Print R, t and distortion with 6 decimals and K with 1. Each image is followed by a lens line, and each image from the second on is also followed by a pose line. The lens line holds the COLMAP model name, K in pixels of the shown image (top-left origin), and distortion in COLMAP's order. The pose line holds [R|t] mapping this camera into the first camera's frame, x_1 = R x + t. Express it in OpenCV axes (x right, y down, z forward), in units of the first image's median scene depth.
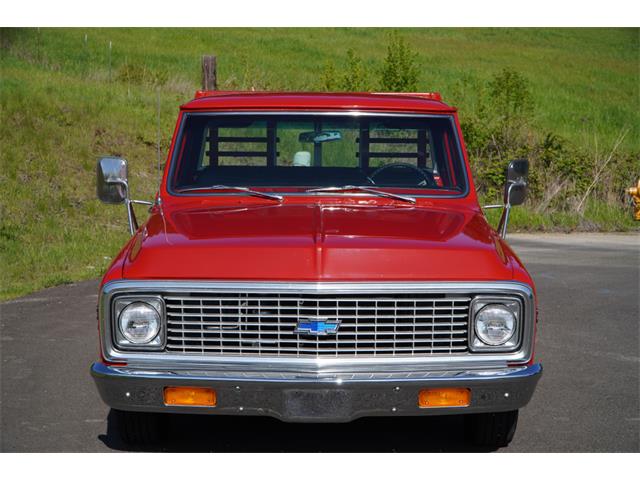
lens RADIAL K [[1348.4, 0, 320.0], [0, 1348.4, 240.0], [0, 0, 1]] dist [-0.057194, -2.687614]
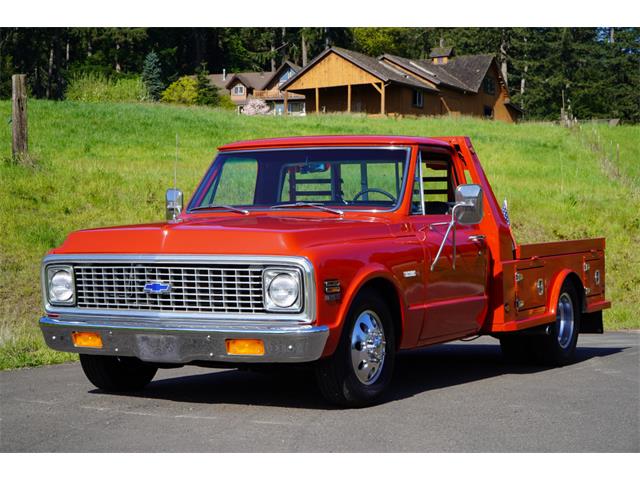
lens RADIAL K [[1486.2, 0, 320.0], [0, 1486.2, 240.0], [0, 0, 1]] dist [-0.154405, -0.371363]
pose [[0.878317, -0.003014, -0.478069, 0.830465], [-0.046875, 0.994619, -0.092390, 0.143170], [0.475775, 0.103557, 0.873450, -0.212530]]
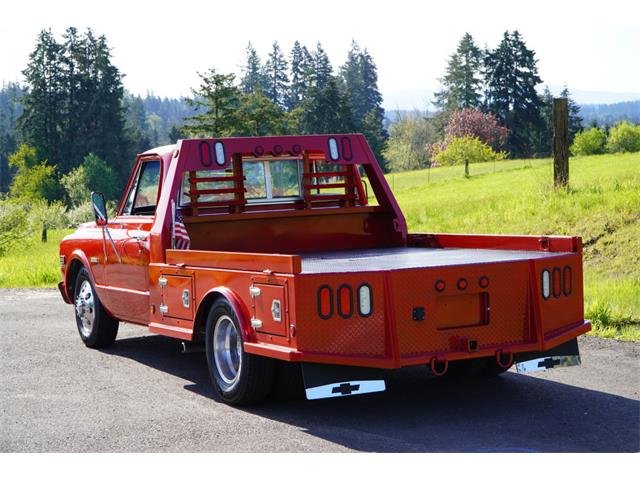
lens RADIAL K [[1395.5, 0, 320.0], [0, 1395.5, 240.0], [0, 0, 1]] dist [-0.307214, 0.839920]
pose [[-0.896594, 0.050905, -0.439918, 0.743538], [-0.017635, 0.988479, 0.150326, -0.298810], [0.442502, 0.142539, -0.885367, 3.077655]]
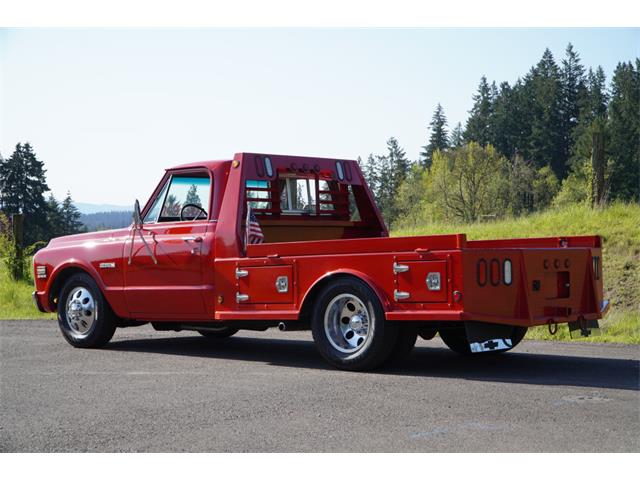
lens RADIAL K [[1224.0, 0, 320.0], [0, 1224.0, 240.0], [0, 0, 1]] dist [-0.073703, -1.166228]
pose [[-0.662068, -0.004147, -0.749432, 1.367217], [-0.071408, 0.995784, 0.057574, -0.141958], [0.746034, 0.091633, -0.659573, 2.693972]]
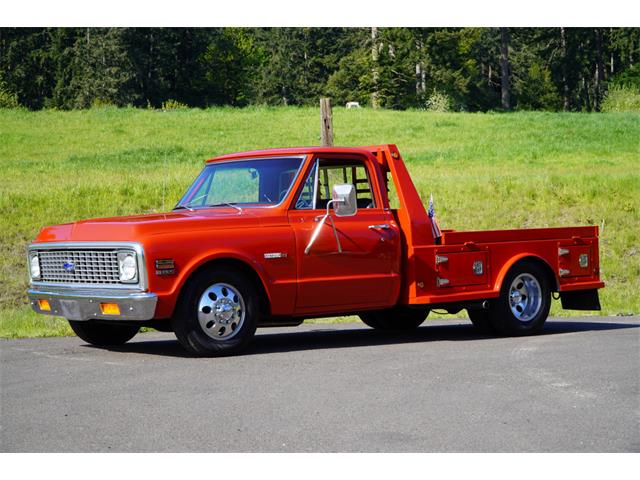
lens RADIAL K [[1395.5, 0, 320.0], [0, 1395.5, 240.0], [0, 0, 1]] dist [-0.307214, 0.839920]
pose [[0.620361, -0.013778, -0.784195, 1.677227], [-0.066516, 0.995319, -0.070107, 0.136547], [0.781491, 0.095653, 0.616541, 0.090781]]
